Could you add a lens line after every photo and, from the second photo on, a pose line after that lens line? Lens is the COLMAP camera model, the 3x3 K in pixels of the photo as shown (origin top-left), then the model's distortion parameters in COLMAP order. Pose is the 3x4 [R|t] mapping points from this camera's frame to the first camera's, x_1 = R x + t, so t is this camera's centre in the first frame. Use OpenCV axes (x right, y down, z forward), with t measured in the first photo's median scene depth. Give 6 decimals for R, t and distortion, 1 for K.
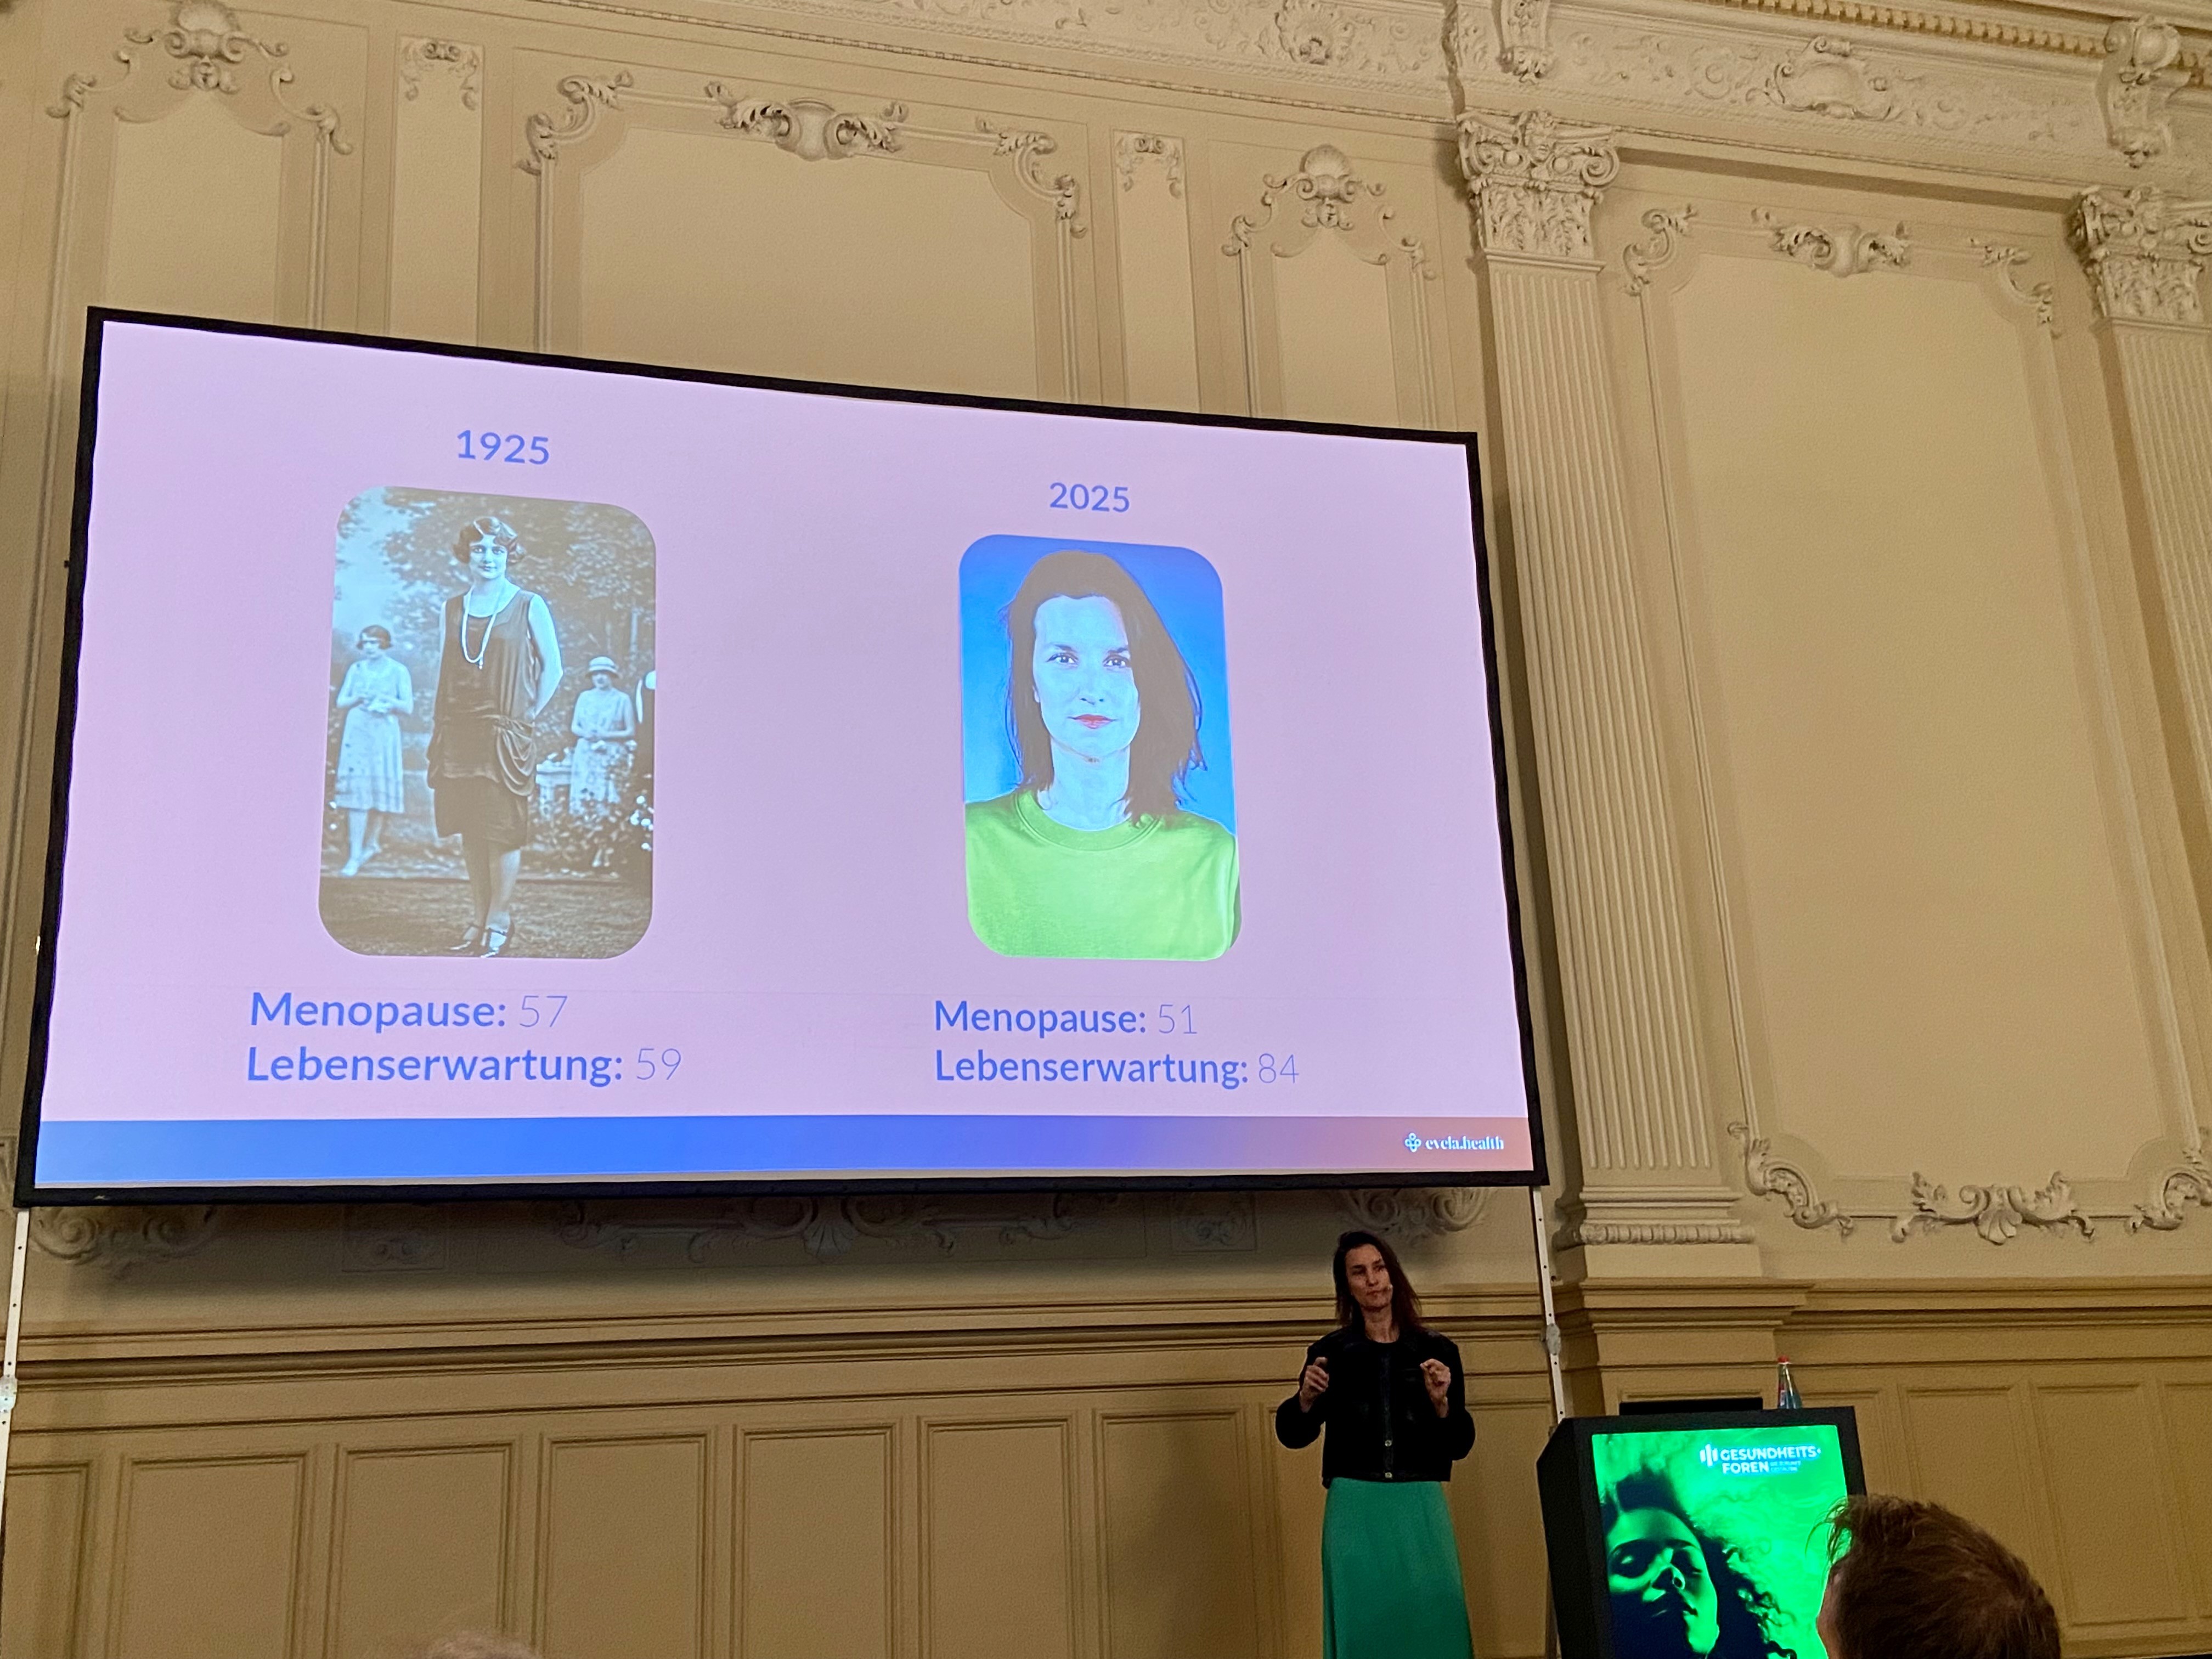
lens RADIAL K [[2336.5, 0, 1118.2], [0, 2336.5, 784.1], [0, 0, 1]] dist [0.119300, -0.128403]
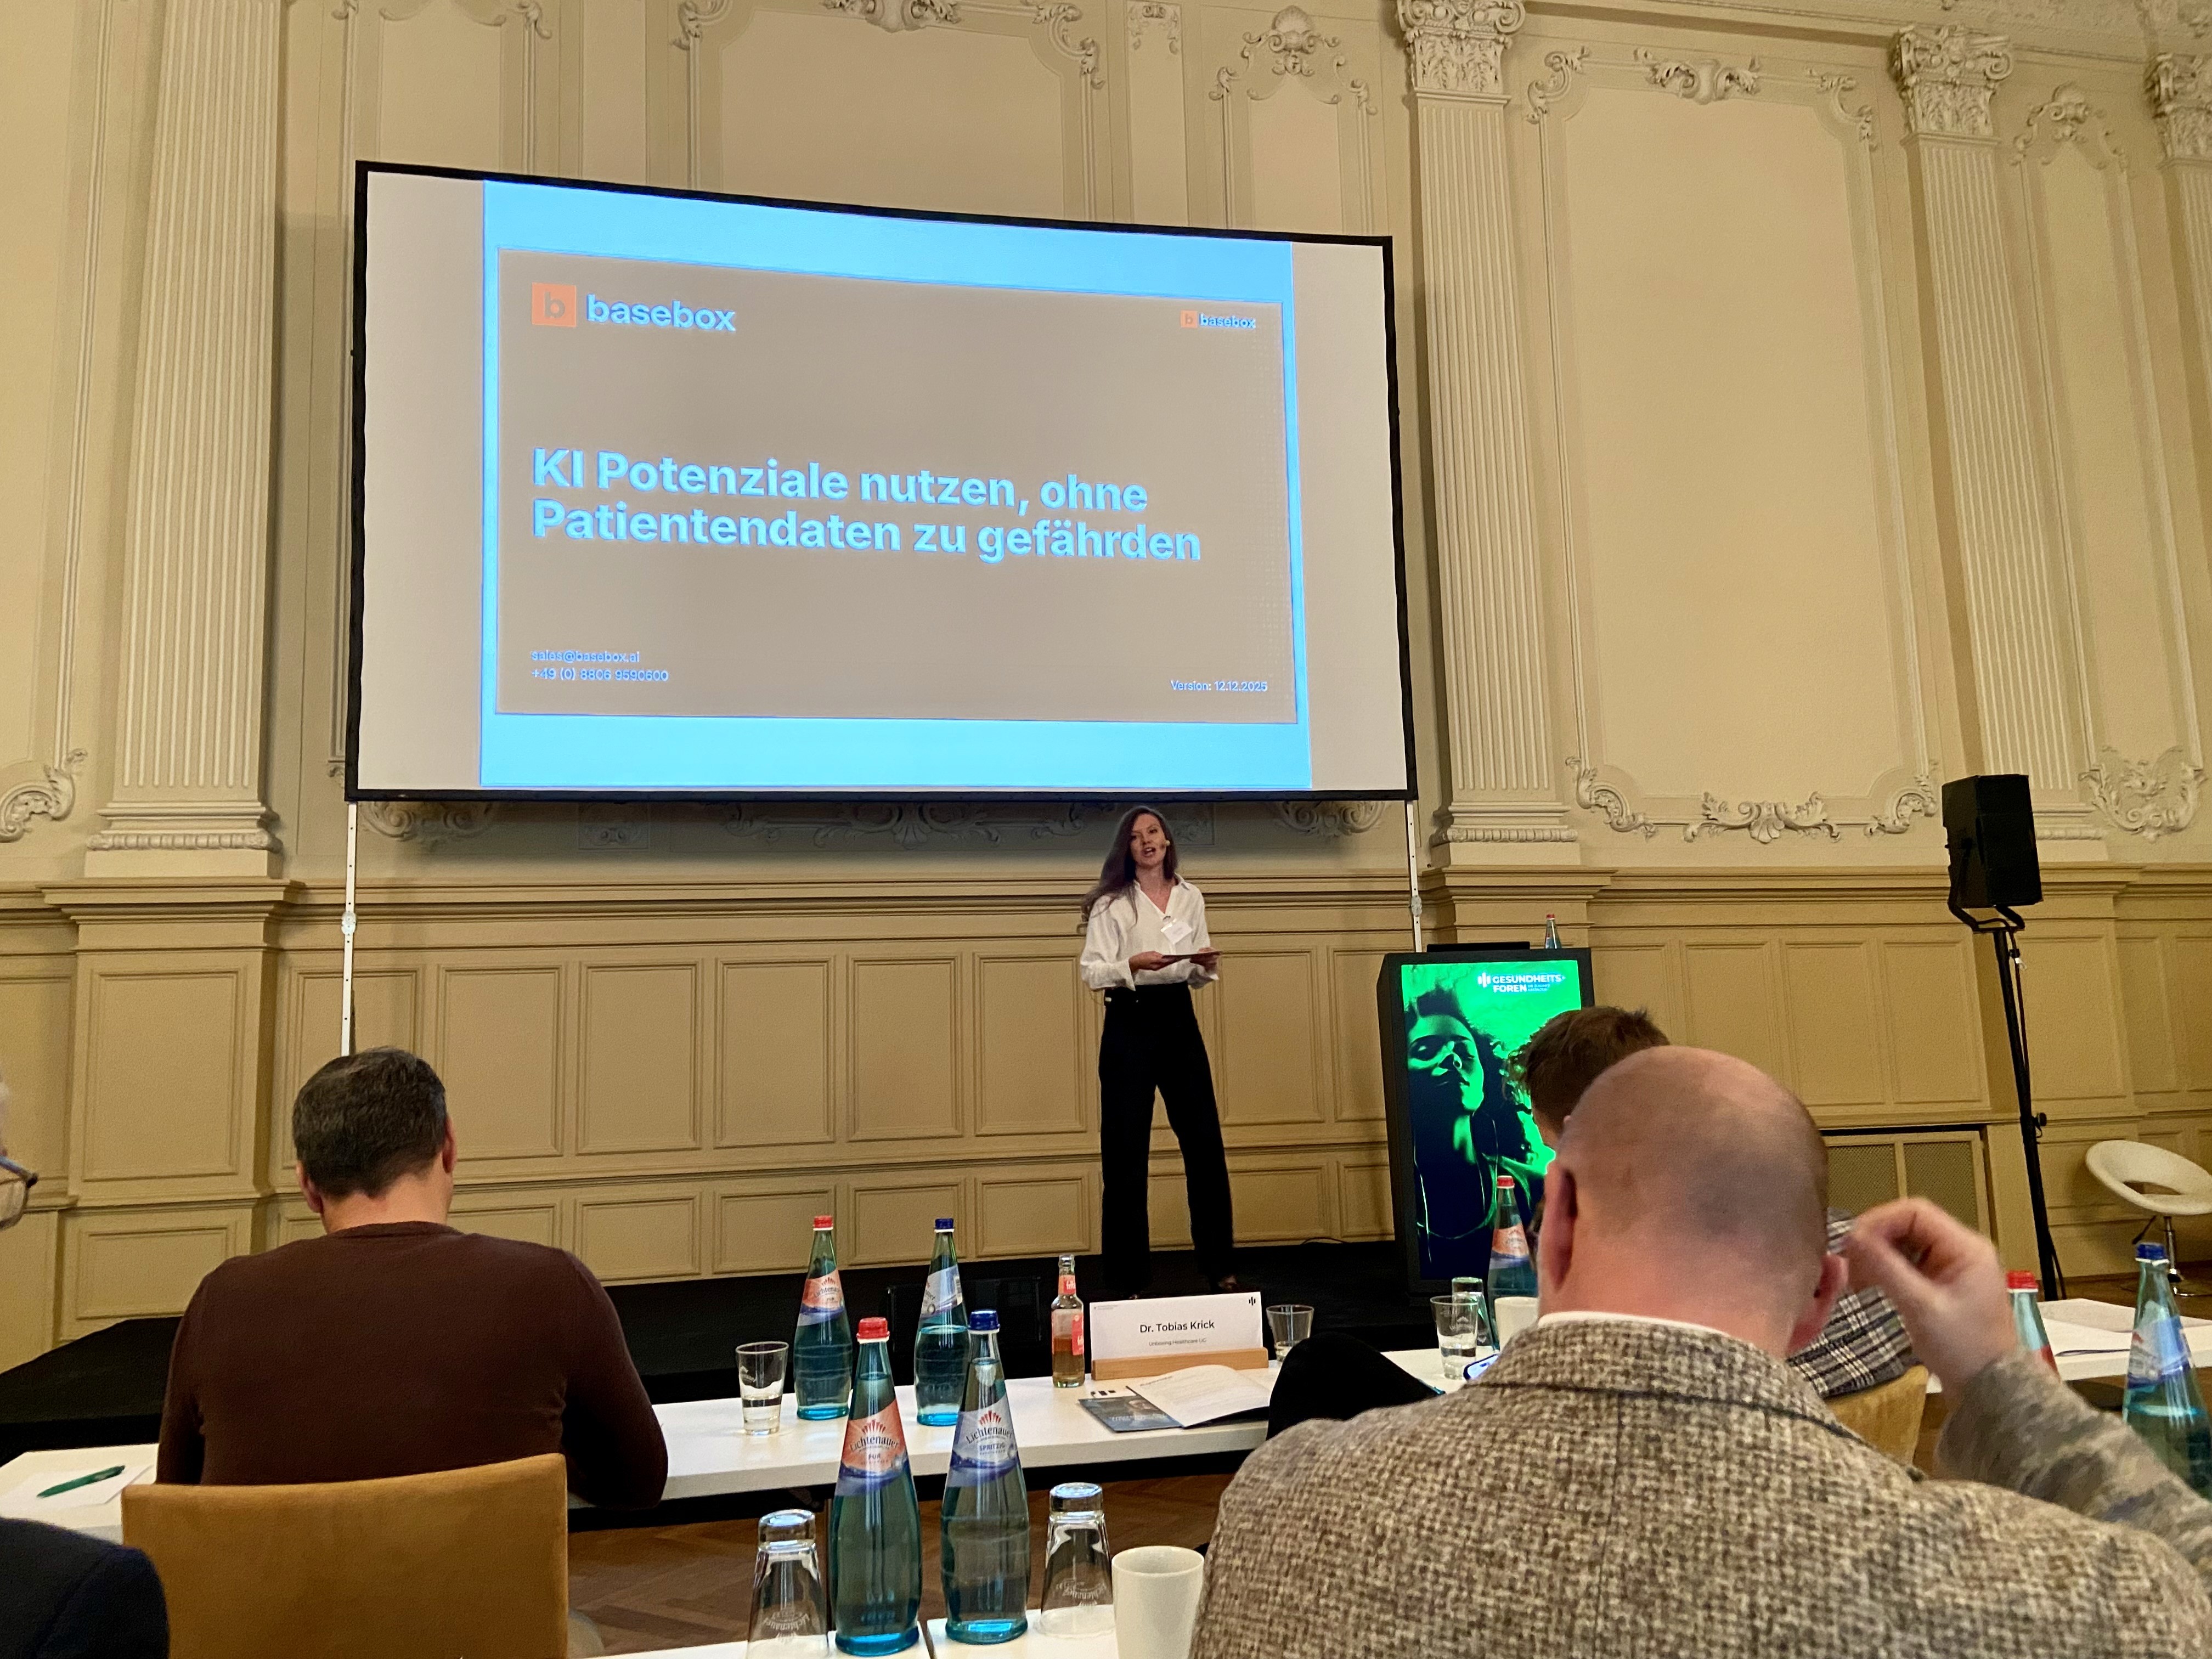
lens RADIAL K [[1672.2, 0, 1085.4], [0, 1672.2, 802.1], [0, 0, 1]] dist [0.136850, -0.182986]
pose [[0.996257, 0.006371, -0.086201, 0.063721], [0.007631, 0.986903, 0.161133, 0.008065], [0.086098, -0.161188, 0.983161, -0.000586]]
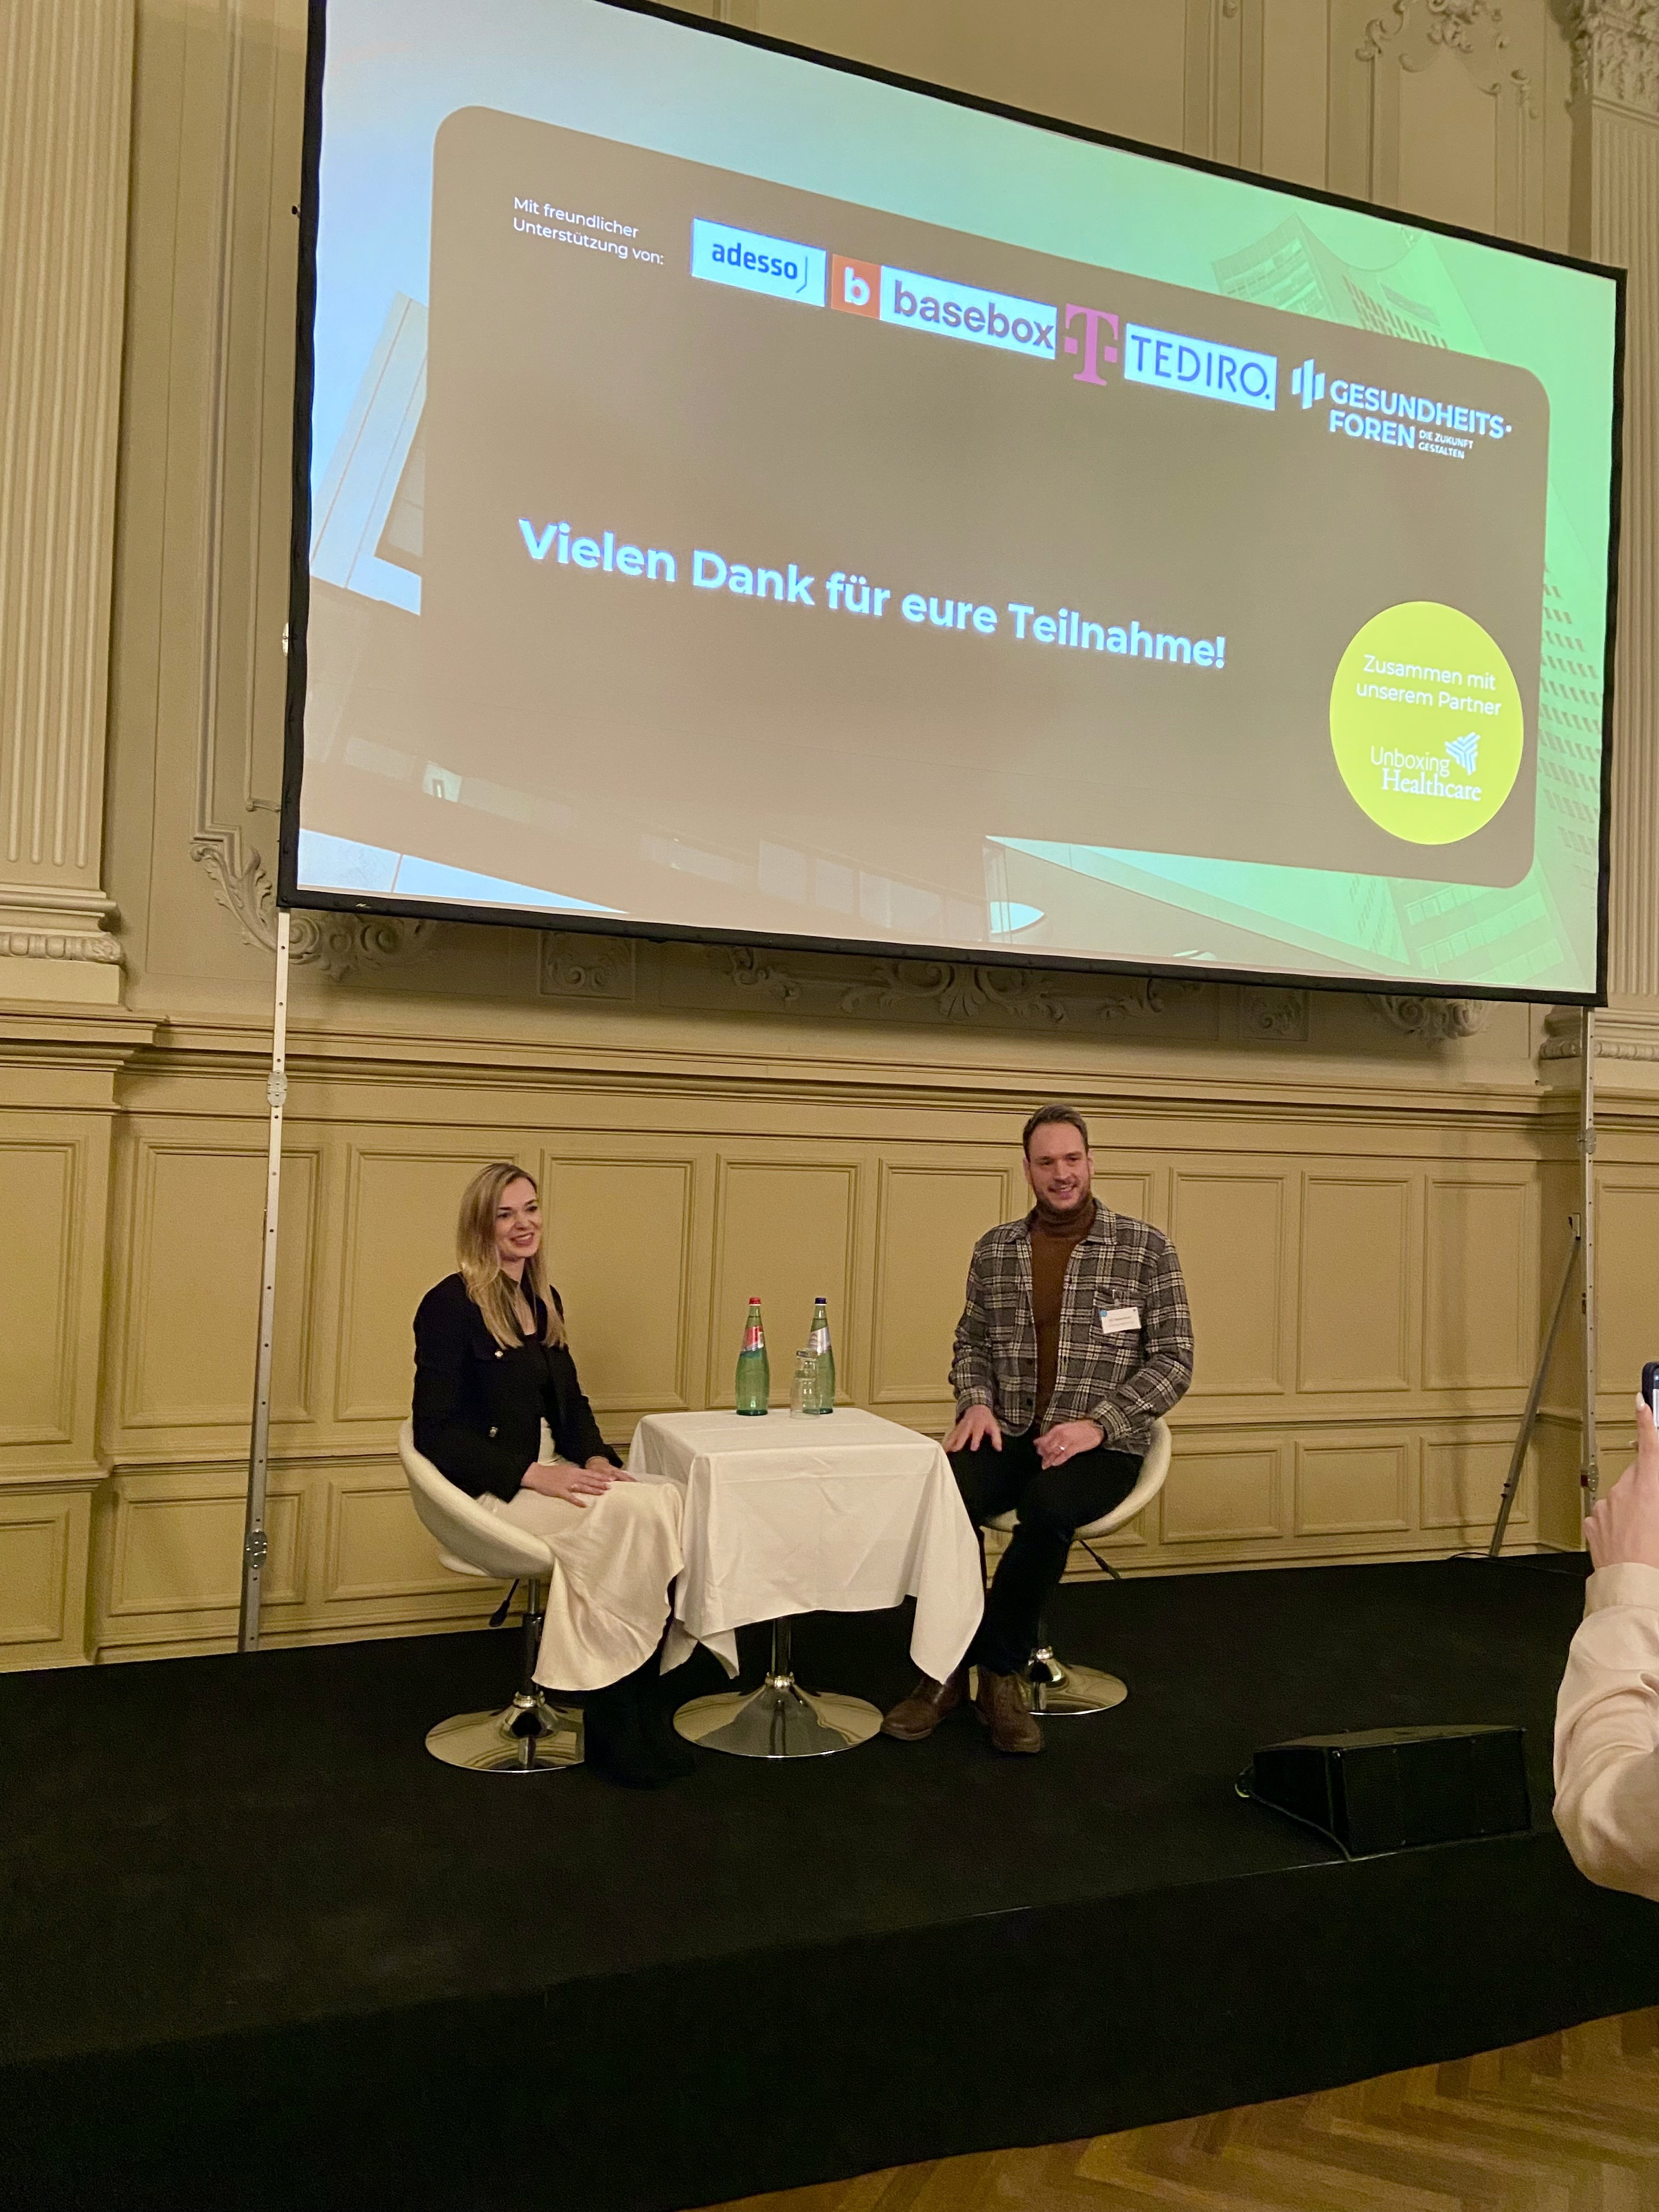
lens RADIAL K [[1669.7, 0, 856.1], [0, 1669.7, 1079.4], [0, 0, 1]] dist [0.102757, -0.103924]
pose [[0.993074, 0.080719, 0.085372, -0.205688], [-0.099463, 0.964360, 0.245186, 0.037593], [-0.062538, -0.251980, 0.965710, 0.215809]]
